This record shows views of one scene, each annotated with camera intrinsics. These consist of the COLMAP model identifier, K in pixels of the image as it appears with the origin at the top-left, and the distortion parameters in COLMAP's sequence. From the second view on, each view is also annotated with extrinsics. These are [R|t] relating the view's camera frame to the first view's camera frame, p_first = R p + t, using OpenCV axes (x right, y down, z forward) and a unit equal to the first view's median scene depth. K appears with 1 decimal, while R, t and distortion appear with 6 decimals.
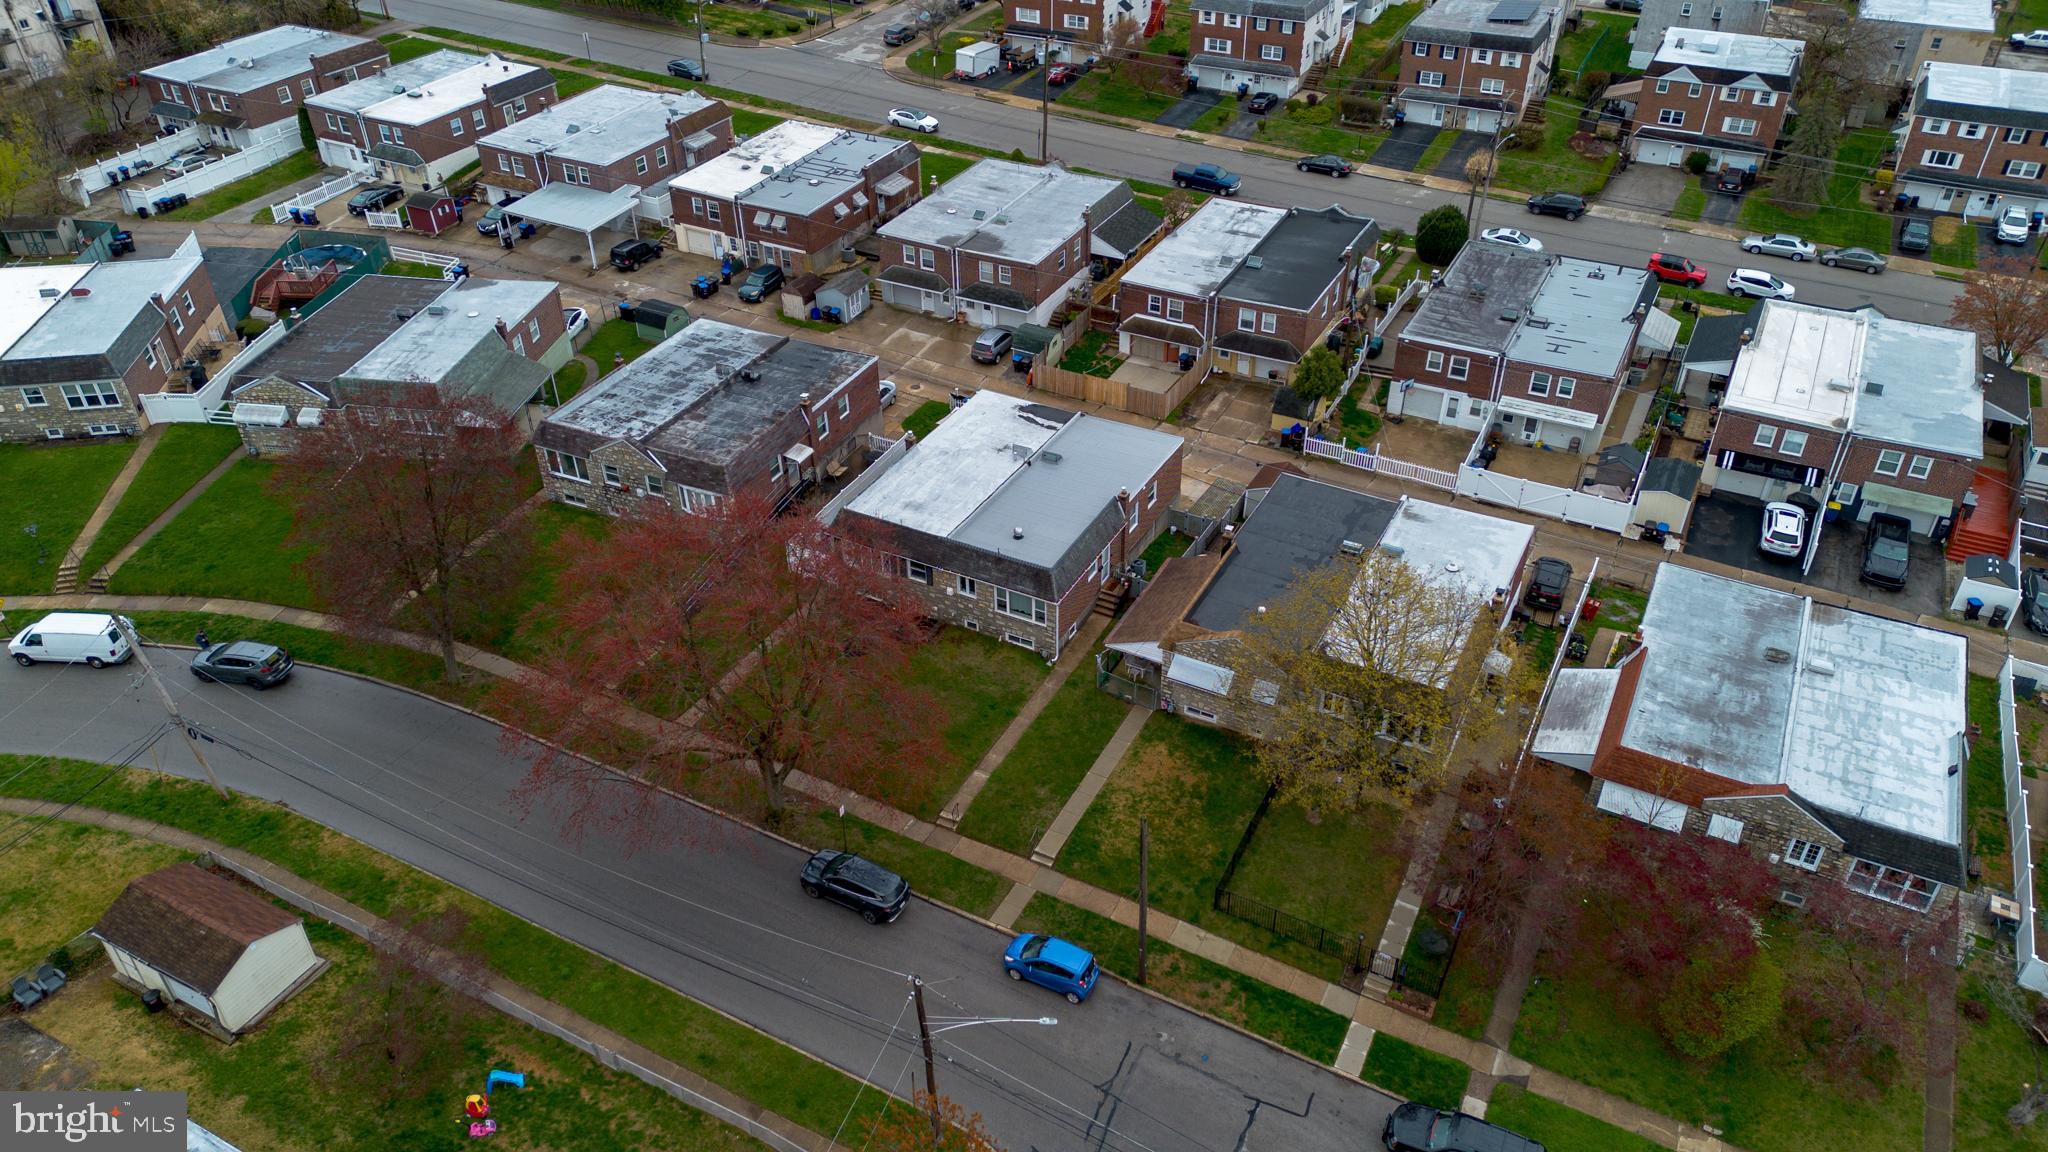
lens RADIAL K [[1429.4, 0, 1029.5], [0, 1429.4, 575.6], [0, 0, 1]] dist [0.095954, -0.115922]
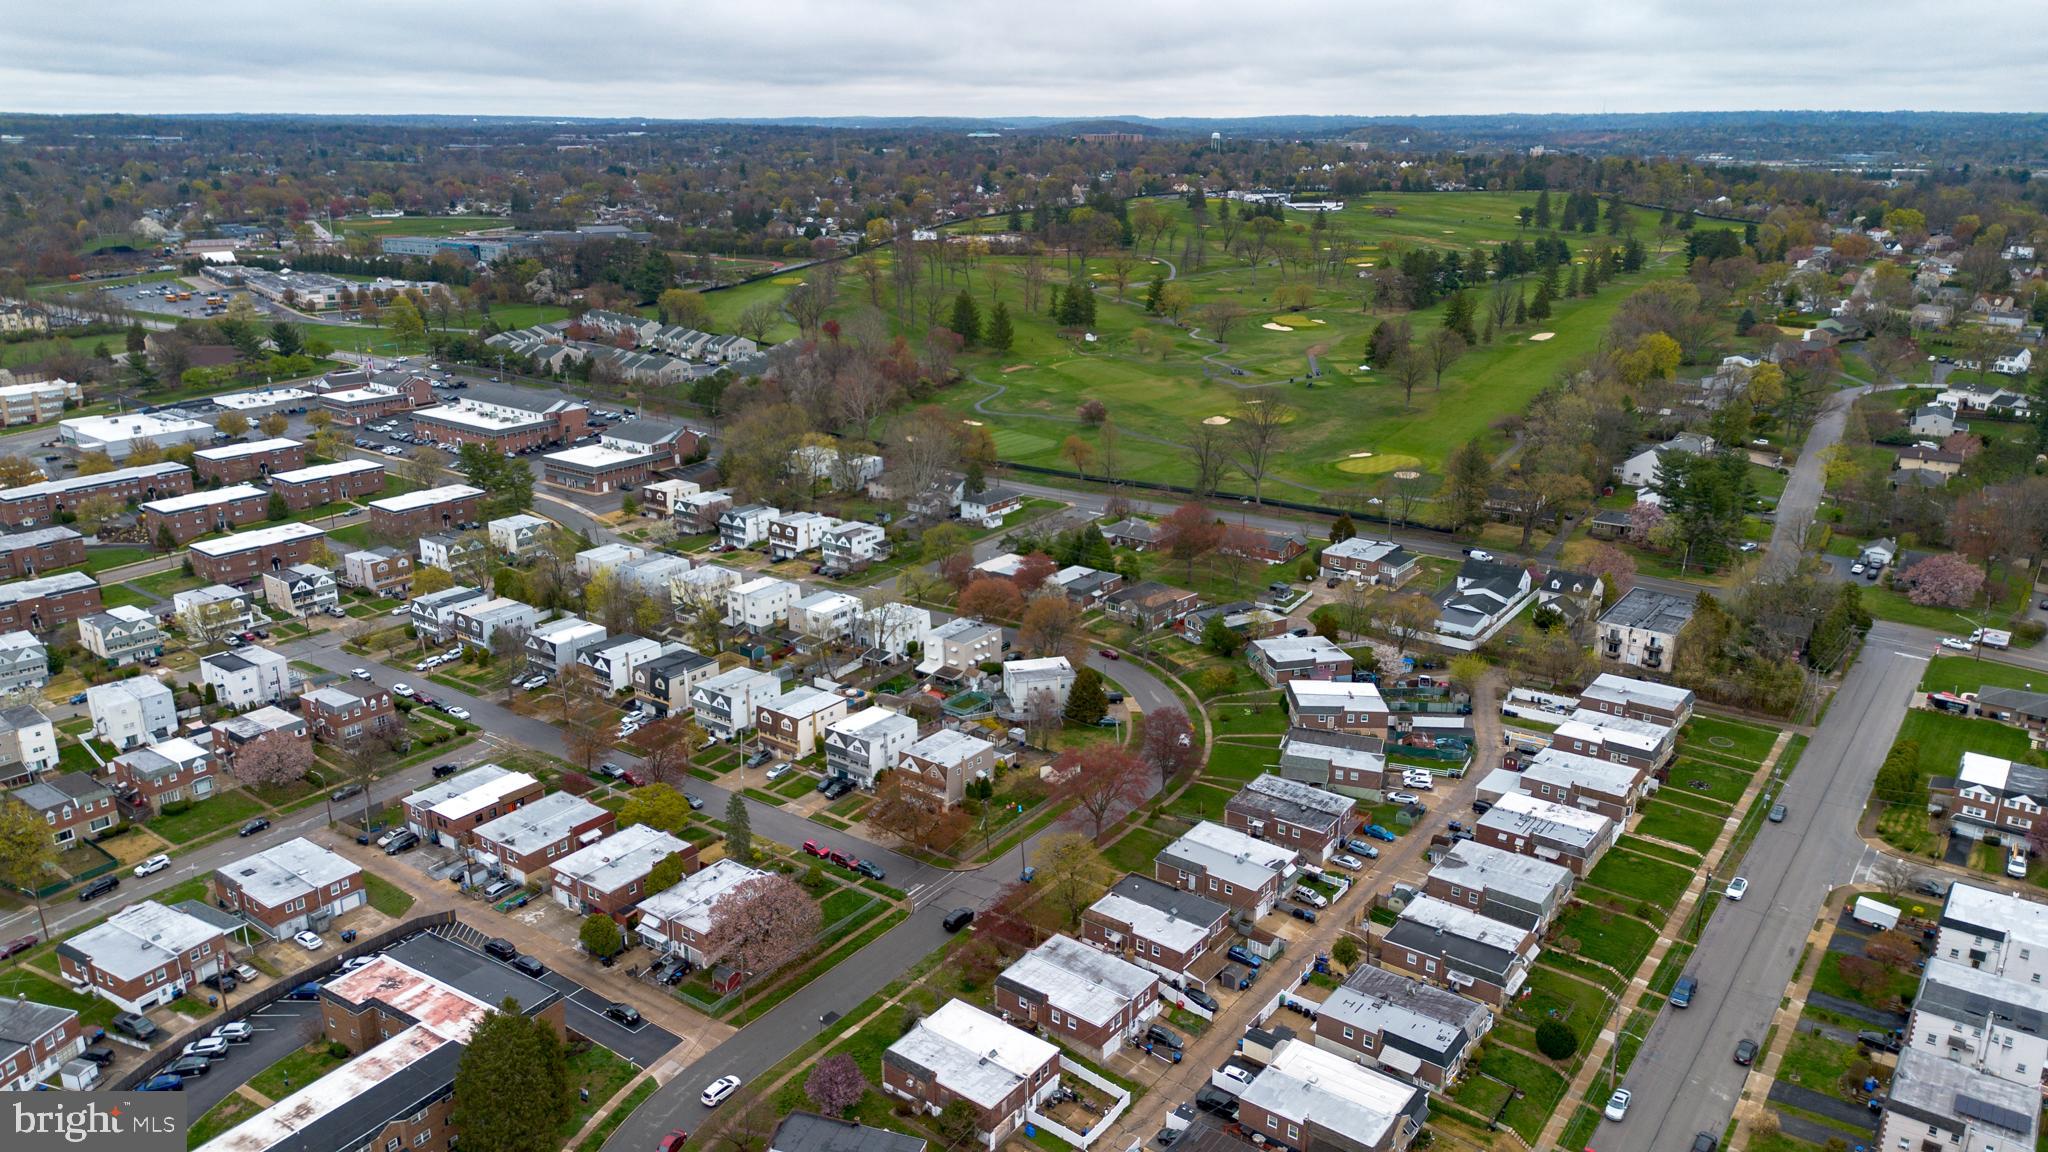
lens RADIAL K [[1429.4, 0, 1029.5], [0, 1429.4, 575.6], [0, 0, 1]] dist [0.095954, -0.115922]
pose [[-0.158063, 0.307494, -0.938330, 2.031565], [-0.574739, 0.744066, 0.340648, -0.976416], [0.802927, 0.593139, 0.059120, 0.191995]]
